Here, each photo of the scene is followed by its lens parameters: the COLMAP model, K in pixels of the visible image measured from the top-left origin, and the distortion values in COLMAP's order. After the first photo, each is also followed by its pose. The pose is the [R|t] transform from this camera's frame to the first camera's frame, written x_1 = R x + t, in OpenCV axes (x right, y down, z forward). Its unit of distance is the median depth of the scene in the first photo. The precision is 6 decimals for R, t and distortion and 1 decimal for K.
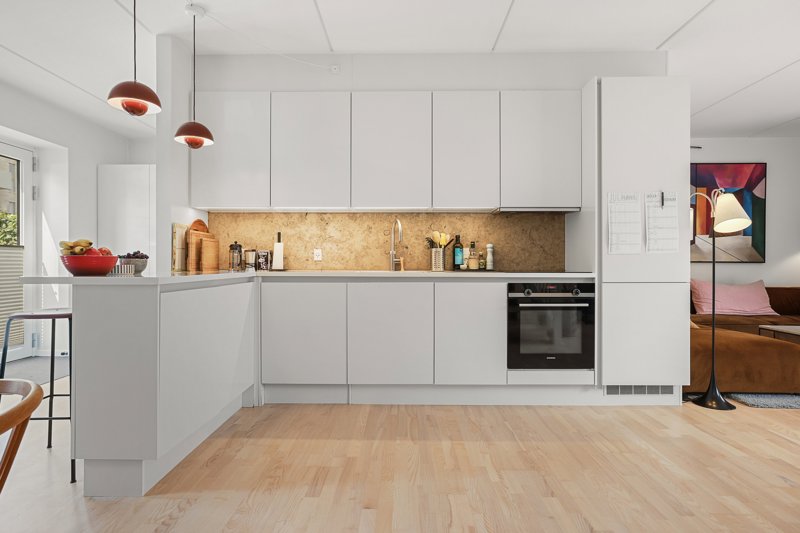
lens RADIAL K [[461.5, 0, 400.0], [0, 461.5, 266.5], [0, 0, 1]] dist [-0.001618, 0.000877]
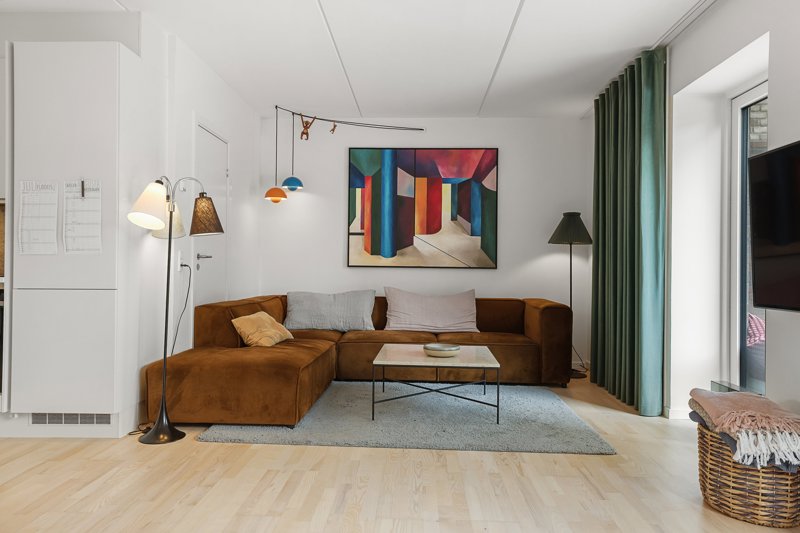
lens RADIAL K [[558.4, 0, 400.0], [0, 558.4, 266.5], [0, 0, 1]] dist [0.026136, 0.003125]
pose [[0.999825, 0.009214, -0.016279, 0.956164], [-0.009375, 0.999908, -0.009819, -0.001332], [0.016187, 0.009970, 0.999819, -0.005706]]
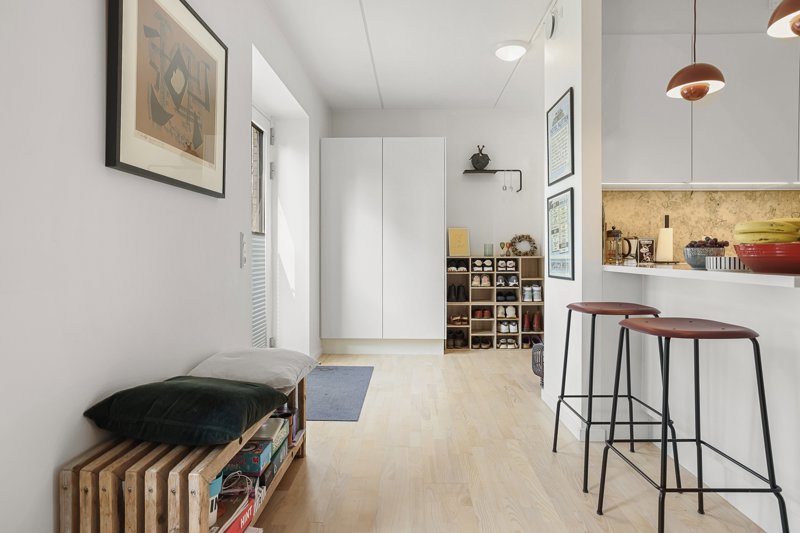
lens RADIAL K [[468.9, 0, 403.5], [0, 468.9, 254.1], [0, 0, 1]] dist [-0.003629, -0.000401]
pose [[0.999970, -0.002700, 0.007248, -0.714561], [0.002744, 0.999978, -0.006053, -0.003089], [-0.007231, 0.006072, 0.999955, 0.191225]]
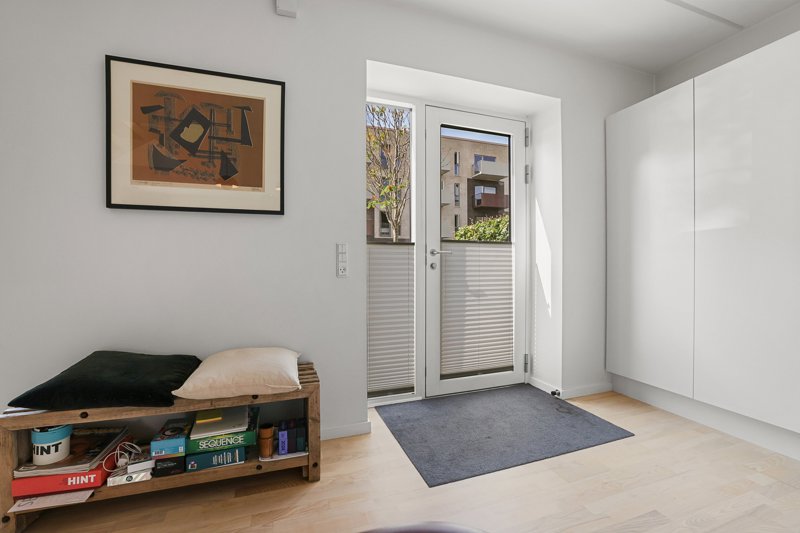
lens RADIAL K [[345.4, 0, 400.0], [0, 345.4, 266.5], [0, 0, 1]] dist [-0.029136, 0.000274]
pose [[0.349653, 0.004049, -0.936871, -0.416343], [-0.006047, 0.999980, 0.002065, -0.005249], [0.936860, 0.004943, 0.349670, 0.763830]]
